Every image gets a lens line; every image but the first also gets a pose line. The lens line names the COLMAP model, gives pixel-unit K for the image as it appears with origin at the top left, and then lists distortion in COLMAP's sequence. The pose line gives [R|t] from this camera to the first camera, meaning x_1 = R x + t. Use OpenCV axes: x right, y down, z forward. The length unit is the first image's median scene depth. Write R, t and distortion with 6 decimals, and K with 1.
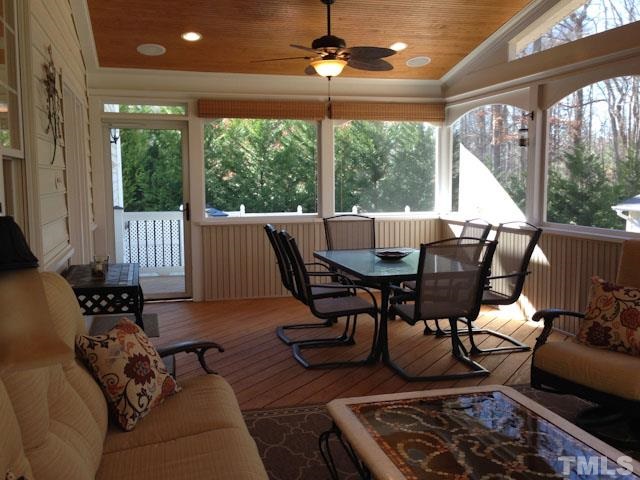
lens RADIAL K [[626.8, 0, 320.0], [0, 626.8, 238.9], [0, 0, 1]] dist [0.051956, 0.000000]
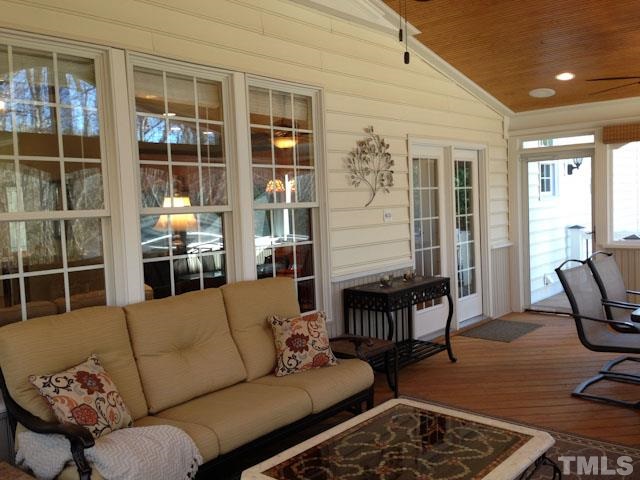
lens RADIAL K [[585.3, 0, 320.0], [0, 585.3, 240.5], [0, 0, 1]] dist [0.004972, 0.000000]
pose [[0.547327, 0.036050, -0.836142, 0.994453], [-0.042607, 0.998977, 0.015181, -0.079251], [0.835834, 0.027317, 0.548303, 0.230200]]
